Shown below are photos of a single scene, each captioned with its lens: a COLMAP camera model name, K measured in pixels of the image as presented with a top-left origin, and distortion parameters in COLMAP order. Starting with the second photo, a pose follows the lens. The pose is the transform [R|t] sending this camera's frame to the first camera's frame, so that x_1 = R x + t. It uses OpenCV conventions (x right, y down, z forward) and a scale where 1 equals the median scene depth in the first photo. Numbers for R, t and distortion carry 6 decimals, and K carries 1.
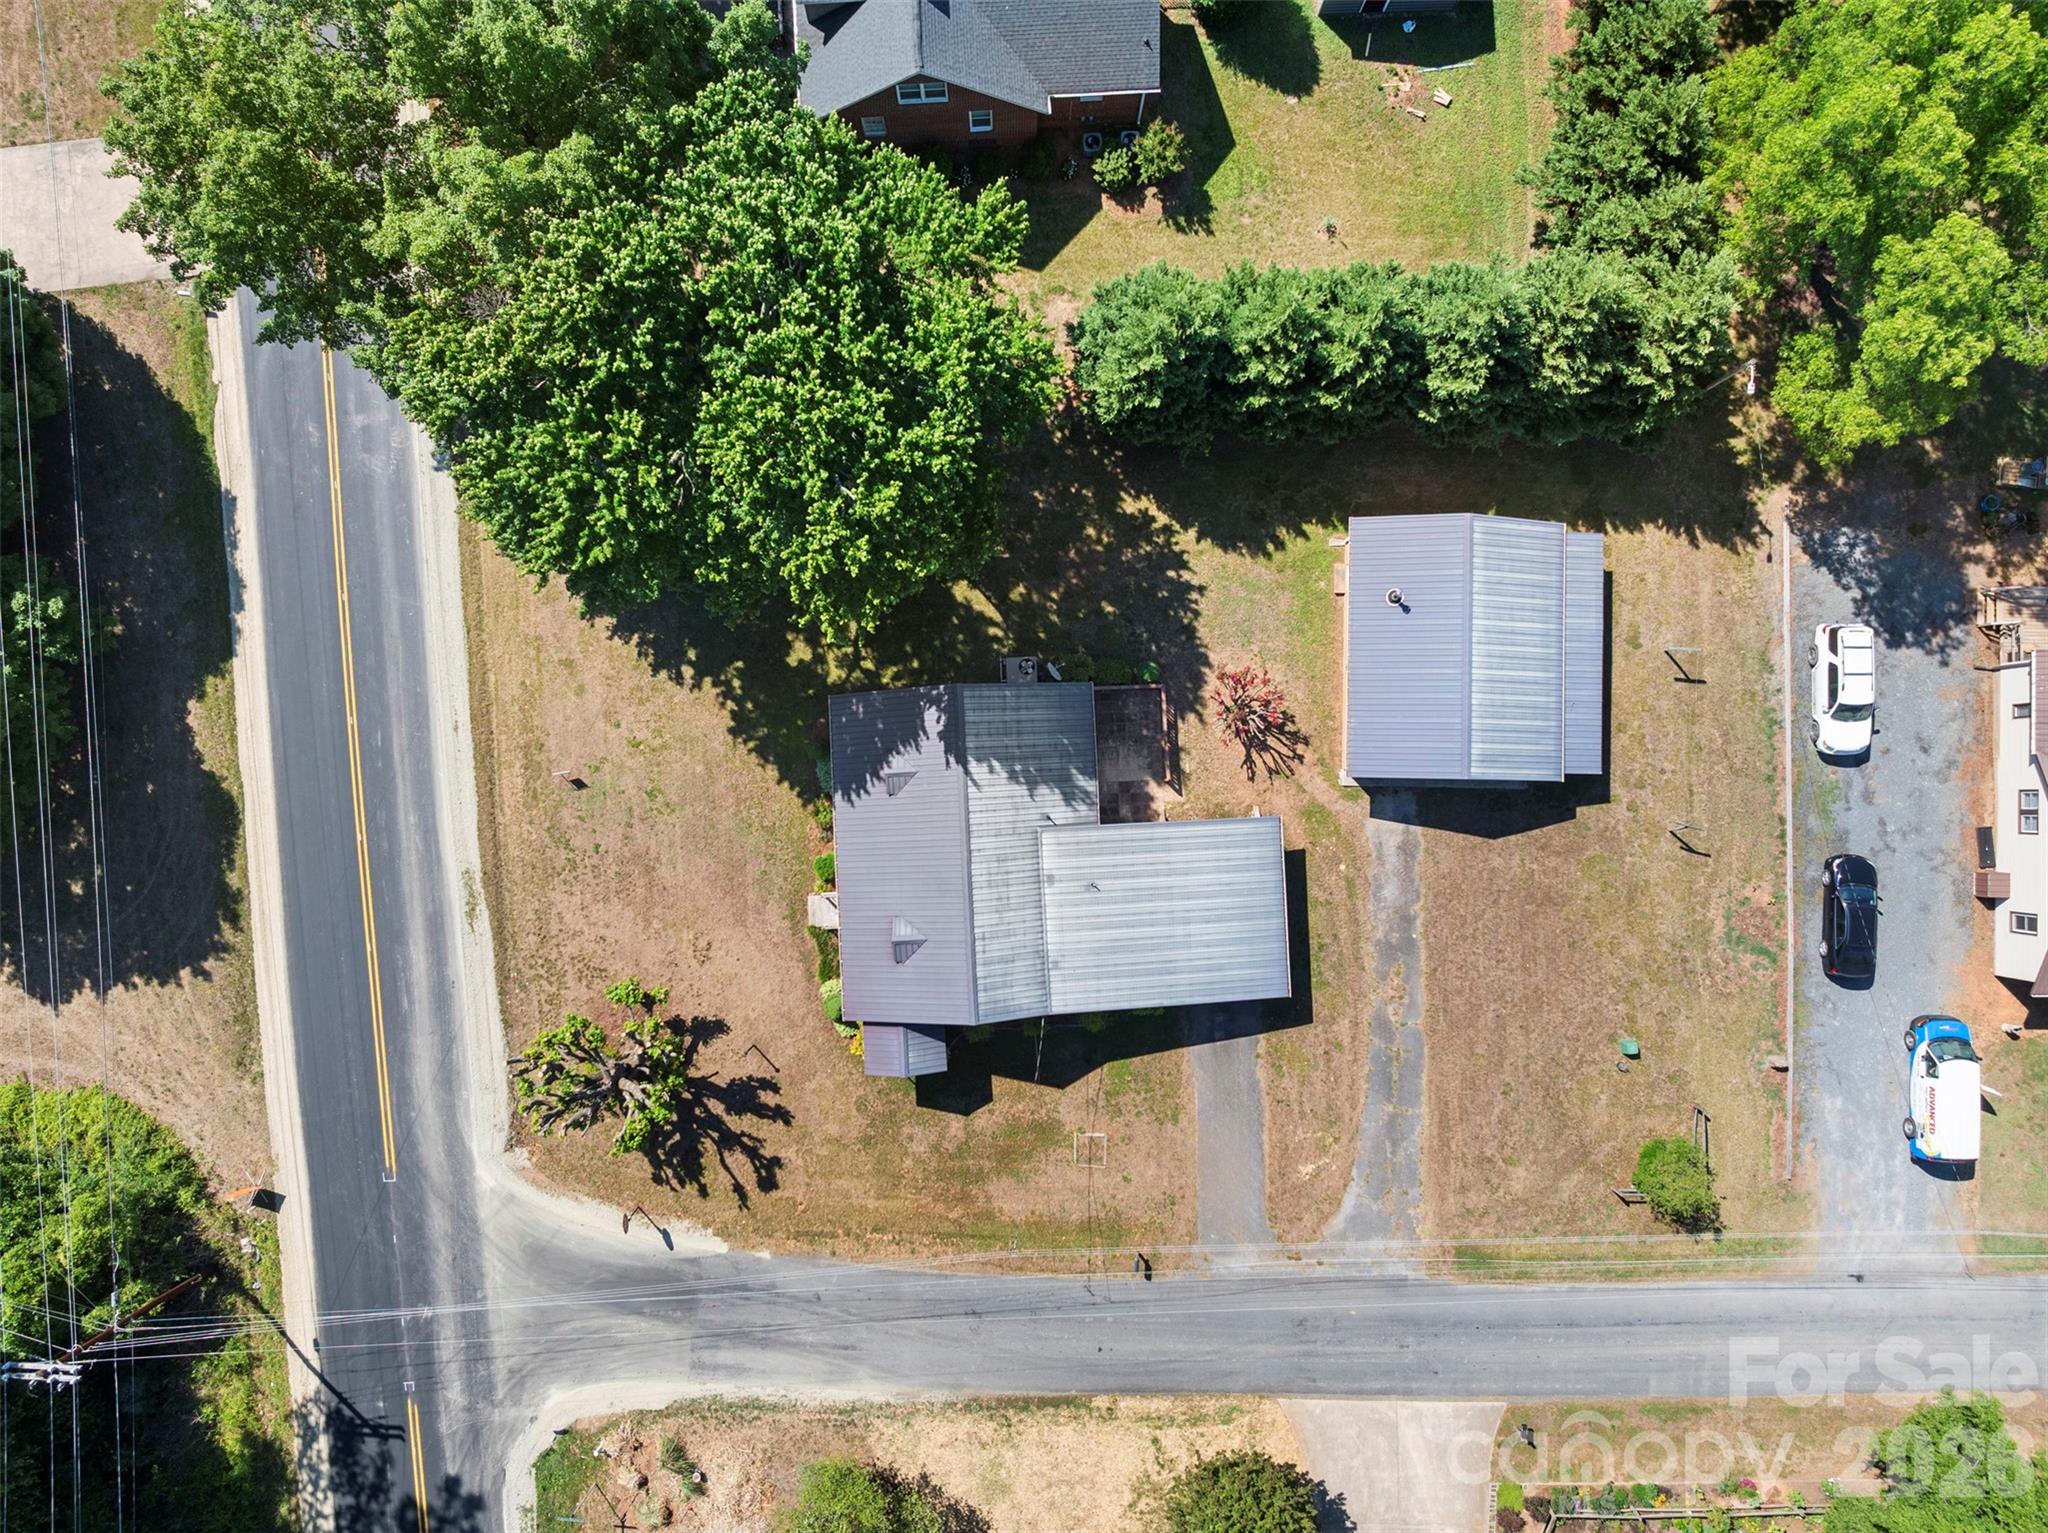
lens RADIAL K [[1480.0, 0, 1010.7], [0, 1480.0, 764.5], [0, 0, 1]] dist [-0.042224, -0.004236]
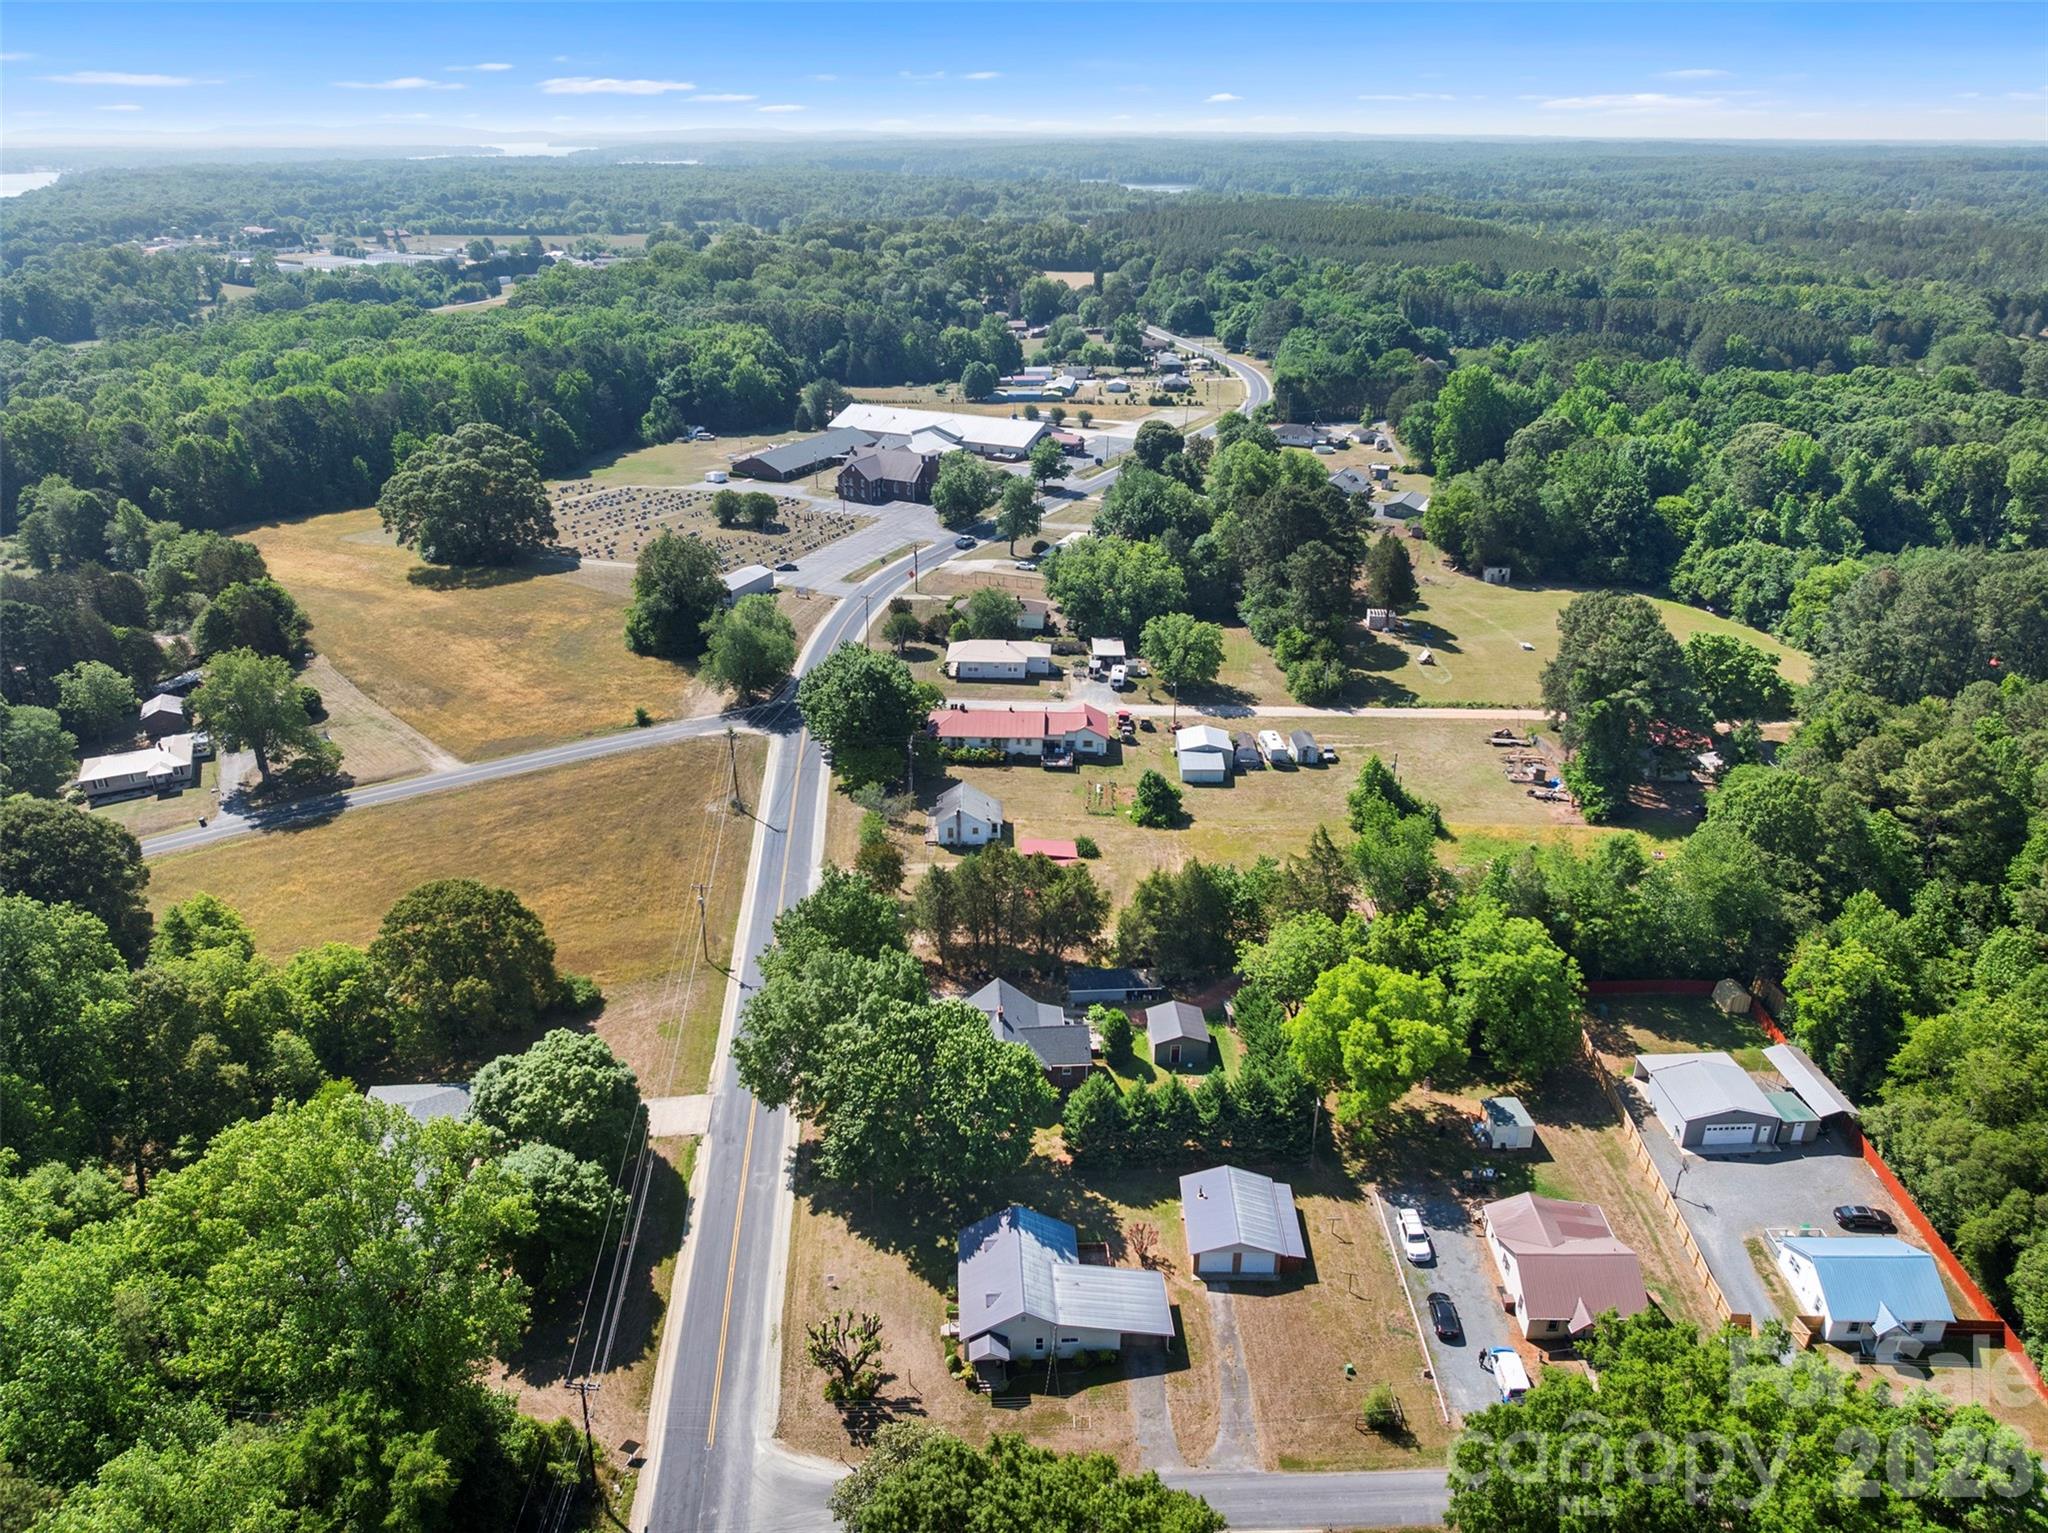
lens RADIAL K [[1480.0, 0, 1025.0], [0, 1480.0, 767.1], [0, 0, 1]] dist [-0.042224, -0.004236]
pose [[0.999972, -0.007430, 0.000753, -0.015435], [0.003850, 0.426408, -0.904523, 1.621556], [0.006399, 0.904500, 0.426425, -0.585948]]
